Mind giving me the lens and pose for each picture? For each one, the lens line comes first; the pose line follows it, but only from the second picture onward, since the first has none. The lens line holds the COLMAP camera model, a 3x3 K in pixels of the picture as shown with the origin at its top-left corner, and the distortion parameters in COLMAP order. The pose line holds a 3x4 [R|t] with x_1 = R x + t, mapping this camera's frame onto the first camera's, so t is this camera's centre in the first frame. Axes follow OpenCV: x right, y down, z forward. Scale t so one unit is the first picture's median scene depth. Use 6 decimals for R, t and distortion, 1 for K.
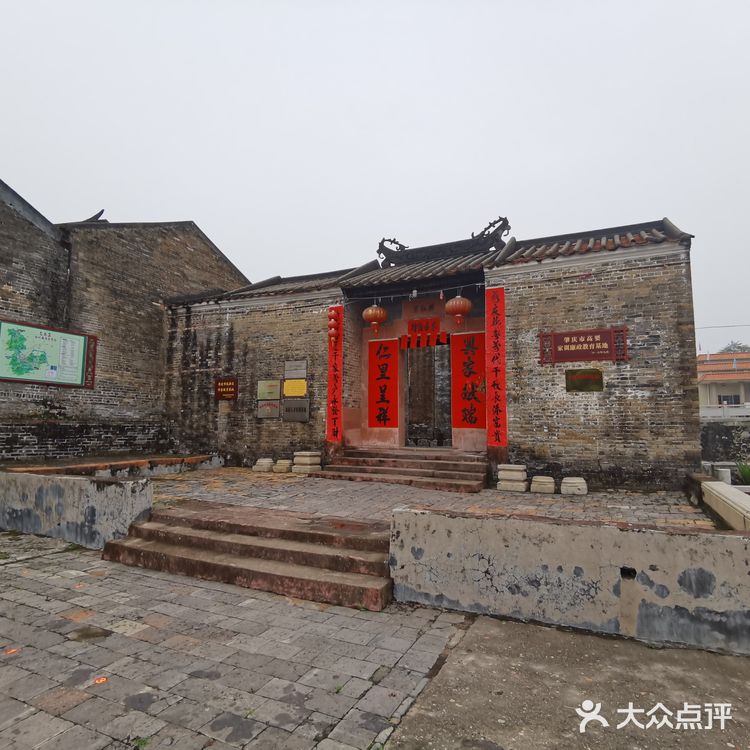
lens RADIAL K [[524.3, 0, 372.9], [0, 524.3, 375.1], [0, 0, 1]] dist [0.000301, -0.002468]
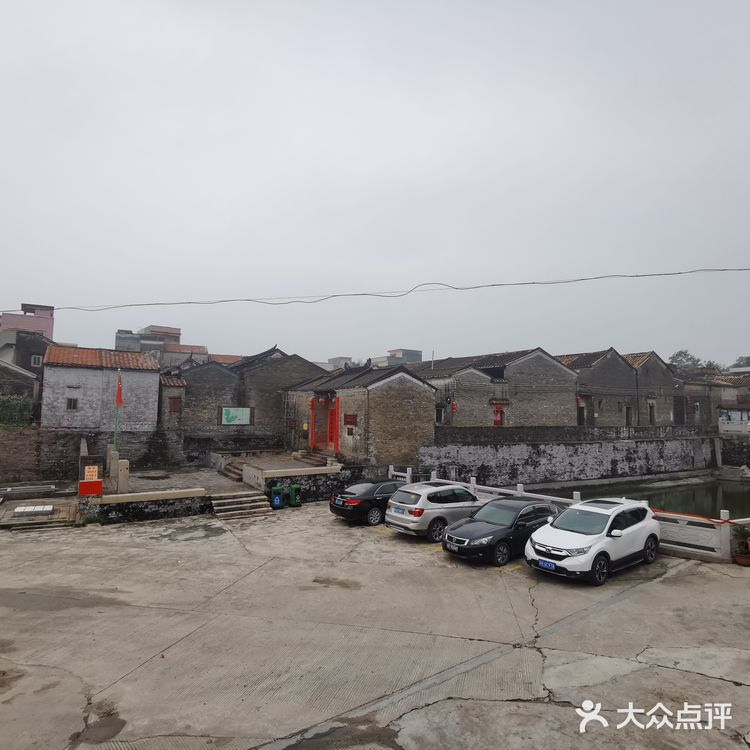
lens RADIAL K [[524.3, 0, 376.4], [0, 524.3, 374.0], [0, 0, 1]] dist [0.000301, -0.002468]
pose [[0.828956, -0.032161, -0.558388, 1.763253], [0.047715, 0.998772, 0.013309, -0.279227], [0.557275, -0.037676, 0.829473, -1.093428]]
